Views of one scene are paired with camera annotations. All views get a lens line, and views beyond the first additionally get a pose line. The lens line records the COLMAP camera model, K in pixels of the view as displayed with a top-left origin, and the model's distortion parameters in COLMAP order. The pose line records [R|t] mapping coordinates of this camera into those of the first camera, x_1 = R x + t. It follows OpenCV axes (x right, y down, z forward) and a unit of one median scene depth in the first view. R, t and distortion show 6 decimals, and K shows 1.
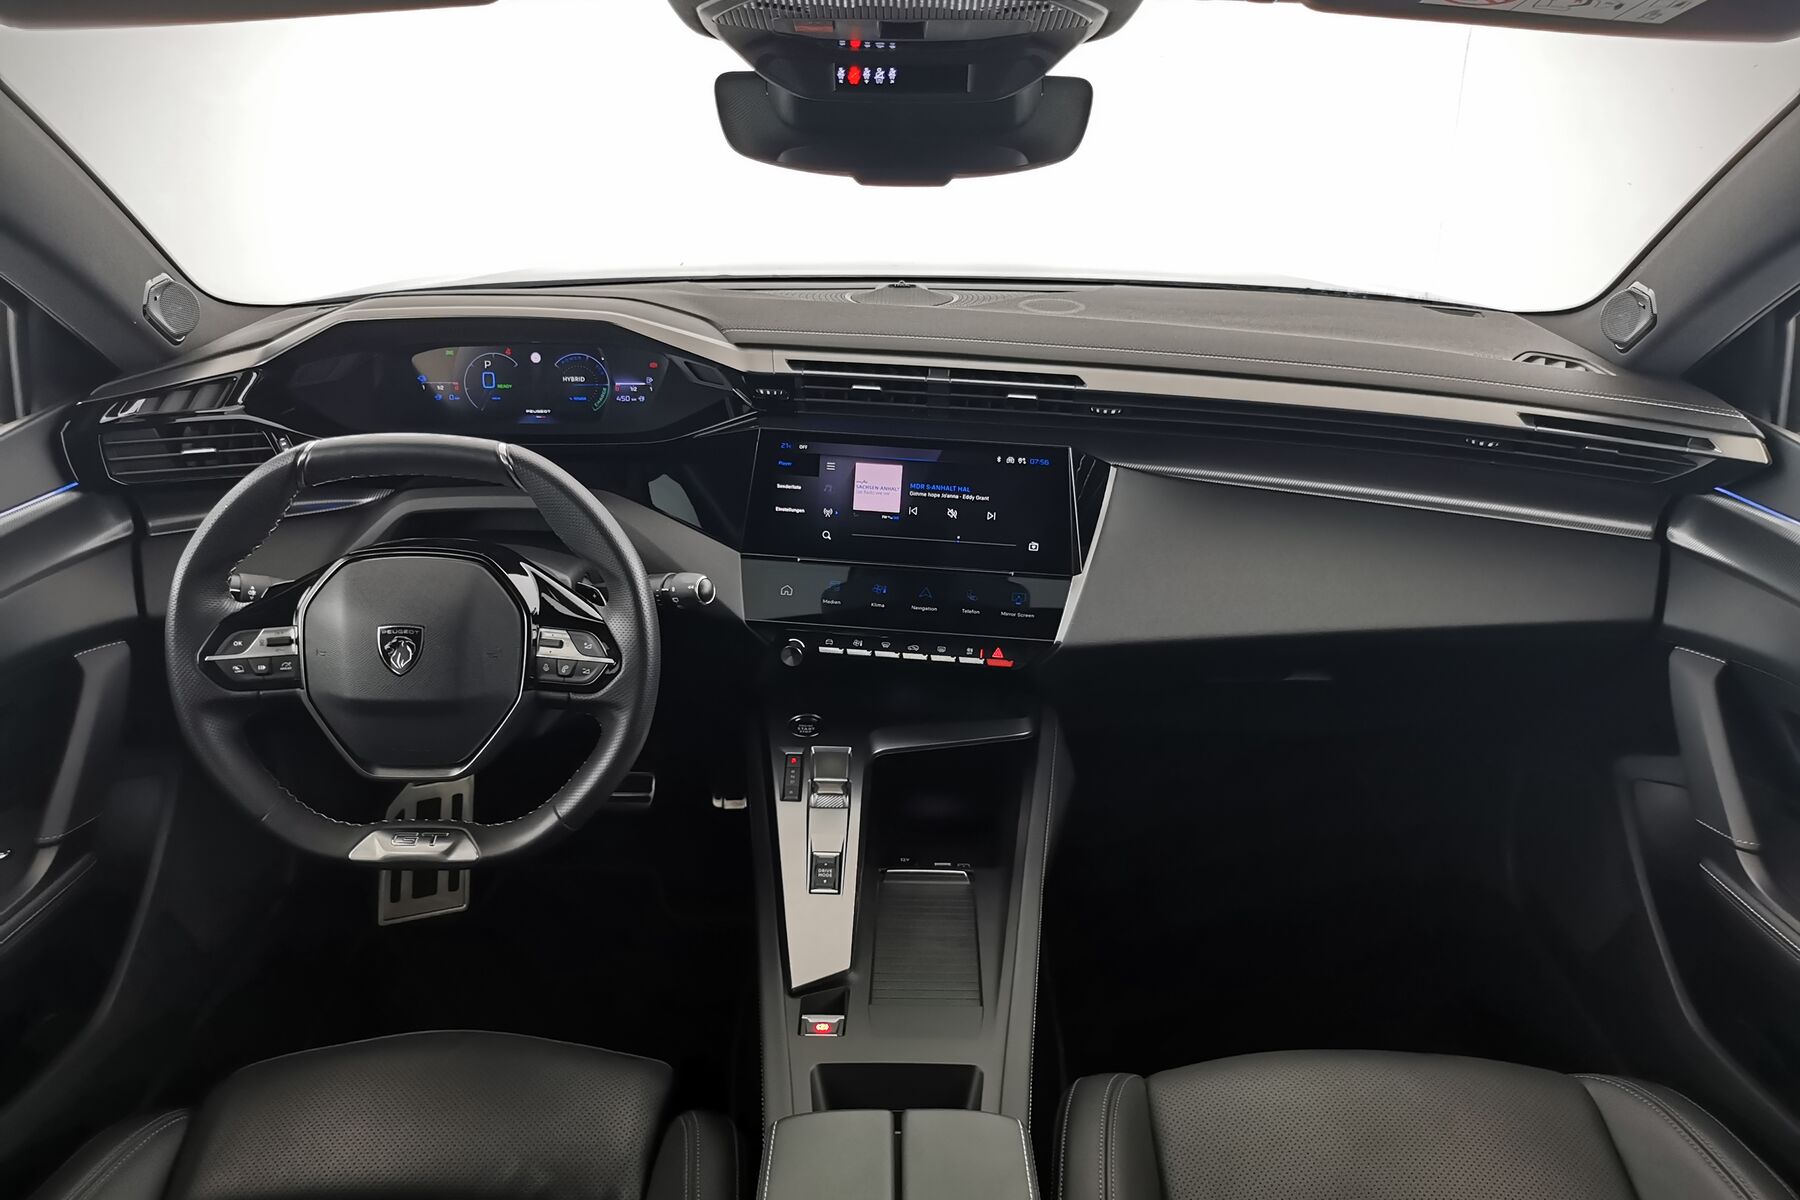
lens RADIAL K [[1400.0, 0, 909.3], [0, 1400.0, 594.0], [0, 0, 1]] dist [0.015417, -0.011344]
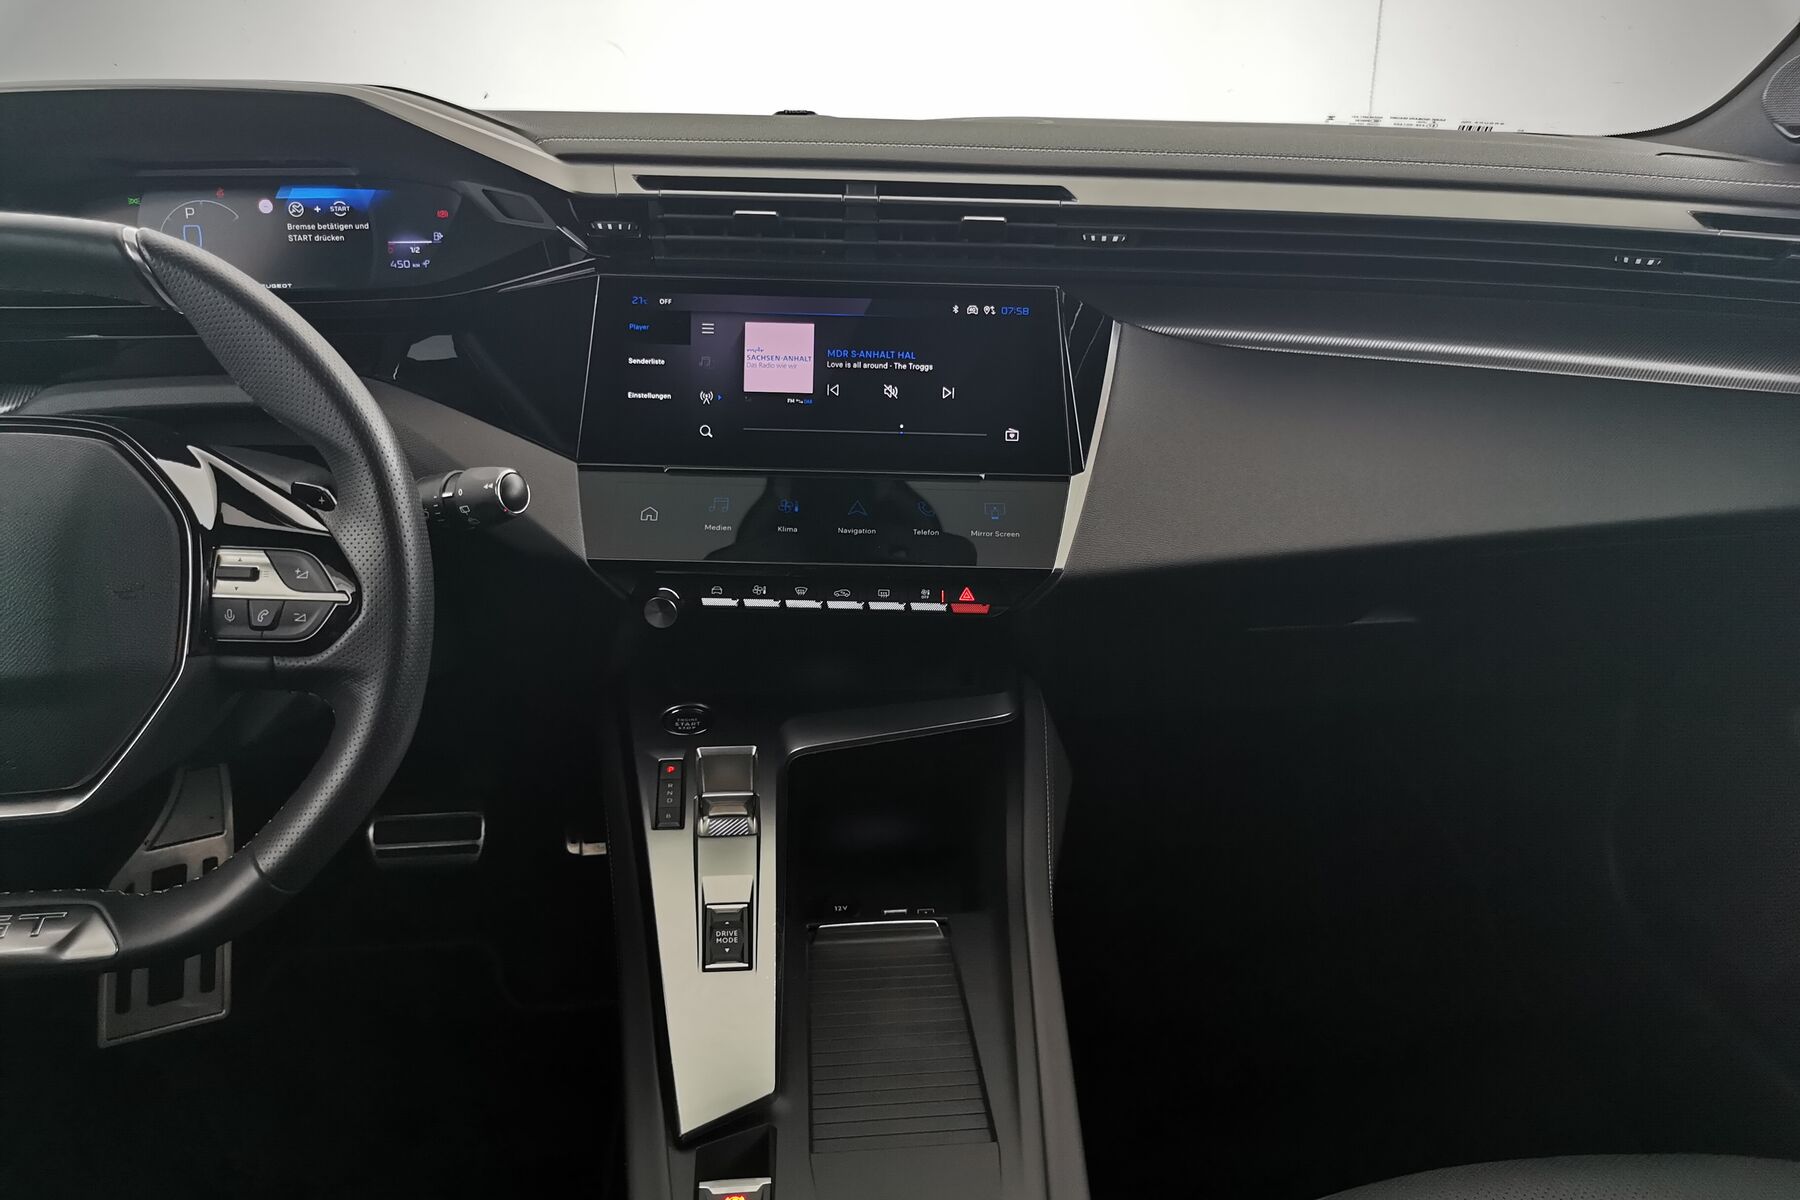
lens RADIAL K [[1400.0, 0, 912.7], [0, 1400.0, 593.8], [0, 0, 1]] dist [0.015417, -0.011344]
pose [[0.995149, -0.044642, 0.087663, -0.022943], [0.047397, 0.998437, -0.029611, 0.061743], [-0.086204, 0.033623, 0.995710, 0.328304]]
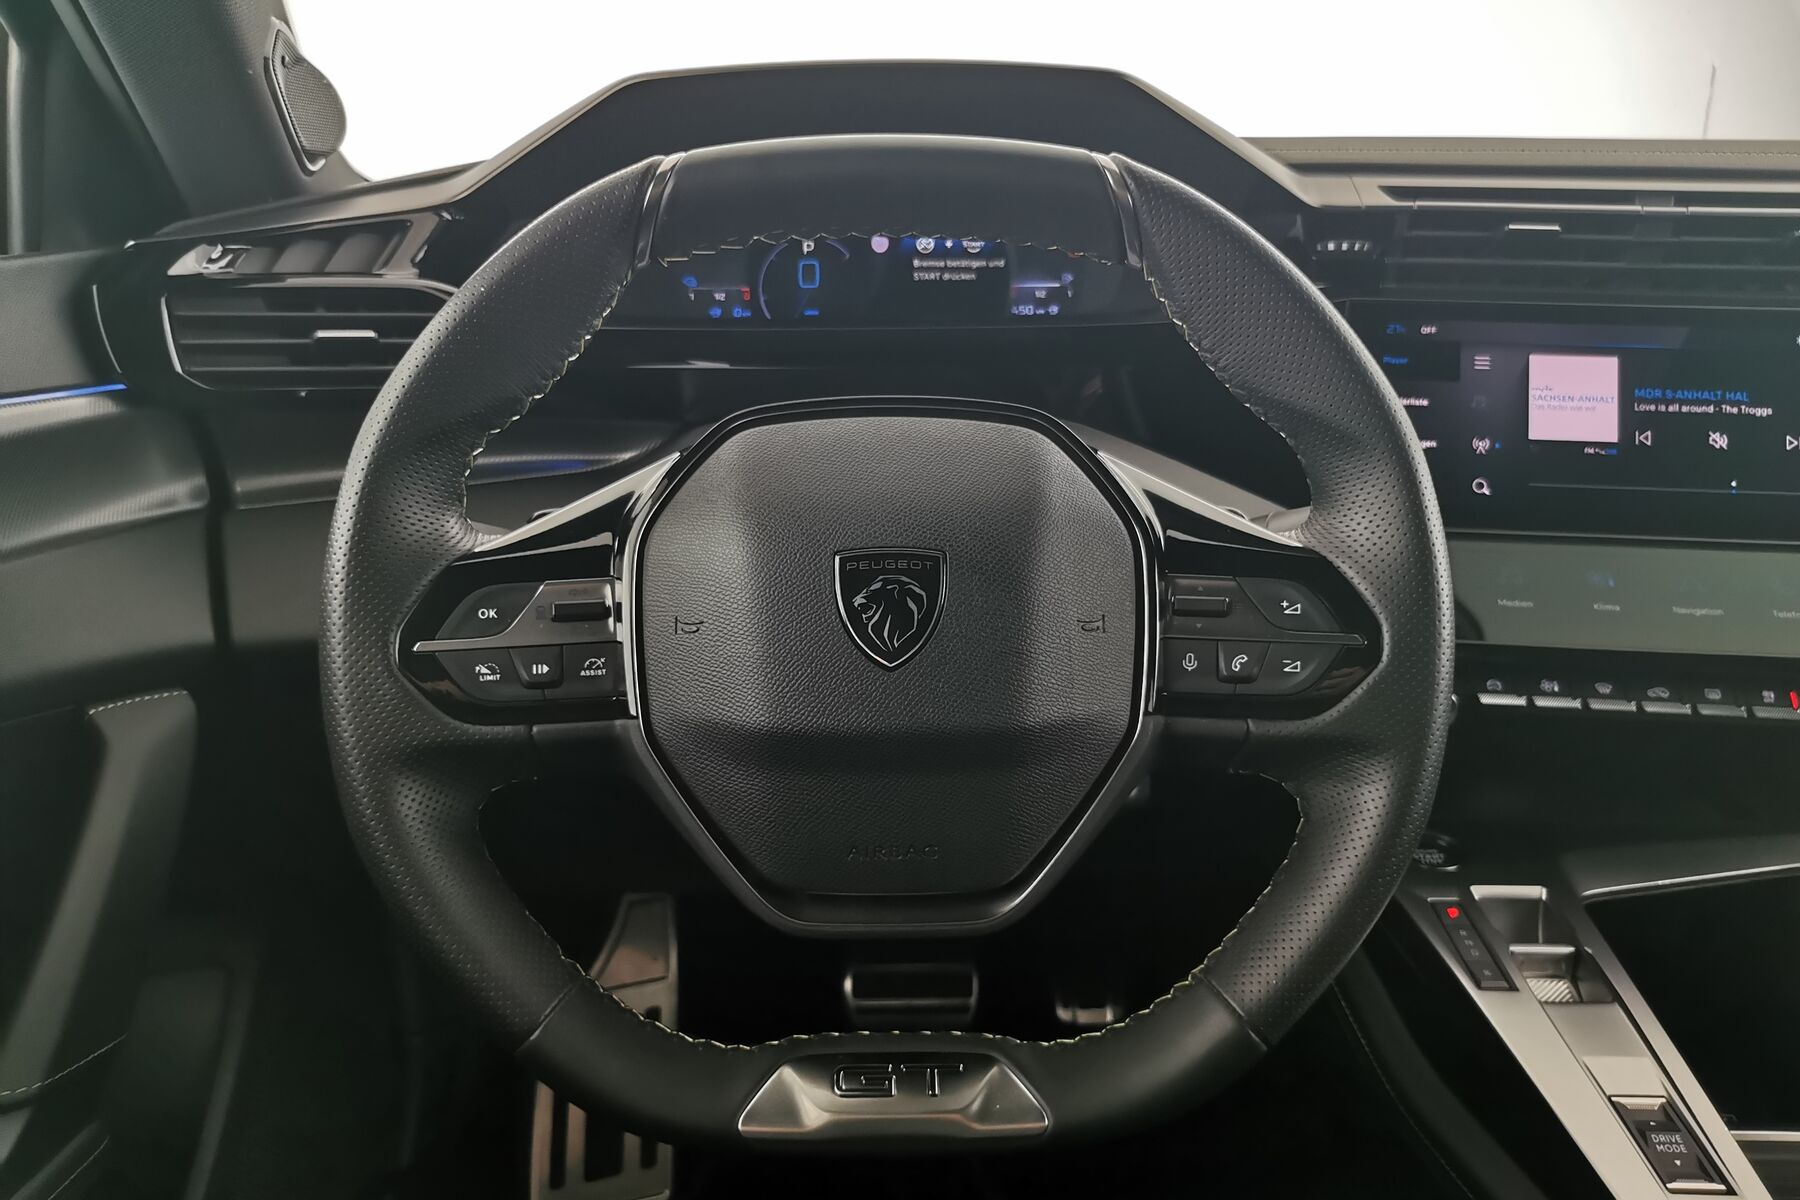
lens RADIAL K [[1400.0, 0, 889.9], [0, 1400.0, 601.6], [0, 0, 1]] dist [0.015417, -0.011344]
pose [[0.999864, -0.016311, 0.002618, -0.294980], [0.016519, 0.988344, -0.151336, 0.081717], [-0.000119, 0.151359, 0.988479, 0.476529]]
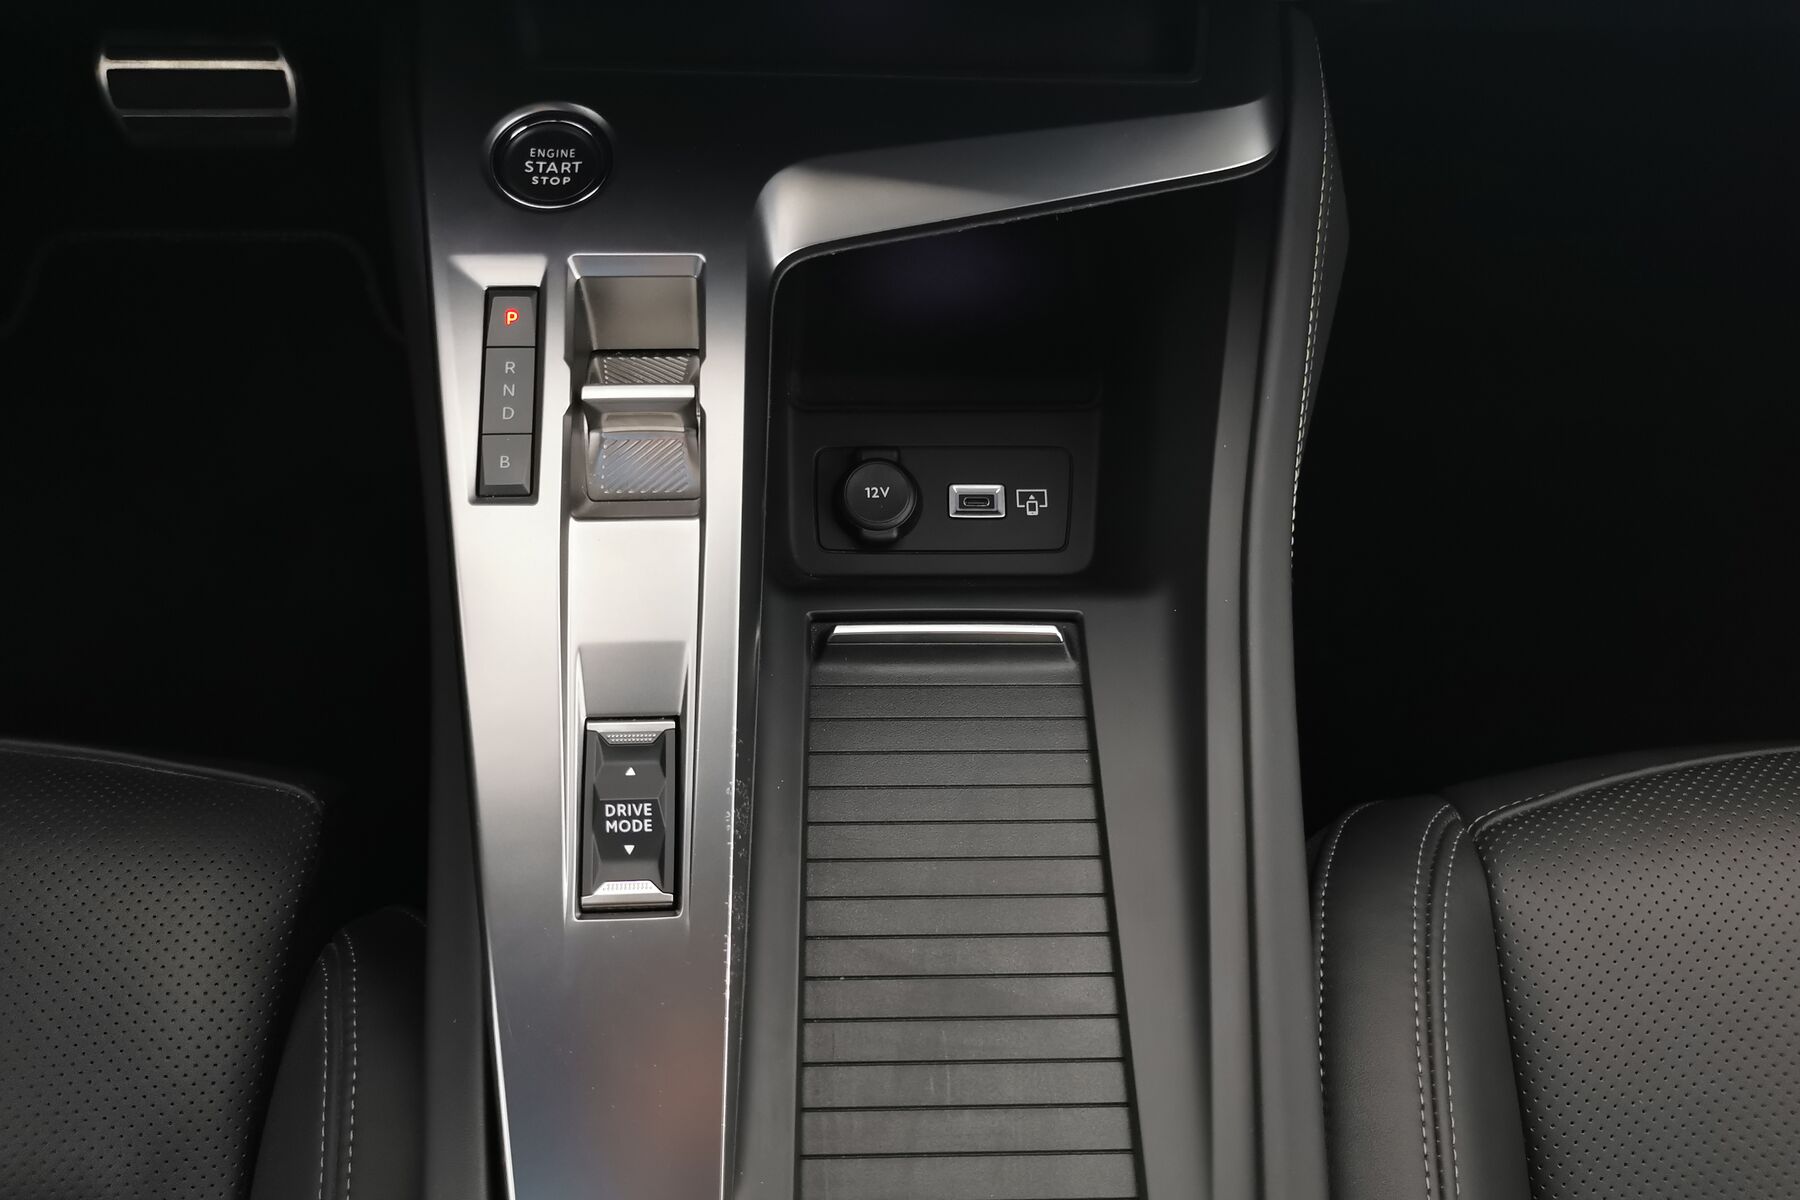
lens RADIAL K [[1400.0, 0, 900.2], [0, 1400.0, 600.4], [0, 0, 1]] dist [0.015417, -0.011344]
pose [[0.999014, -0.017121, 0.040962, -0.012755], [-0.011586, 0.790134, 0.612825, -0.018439], [-0.042857, -0.612695, 0.789156, 0.736707]]
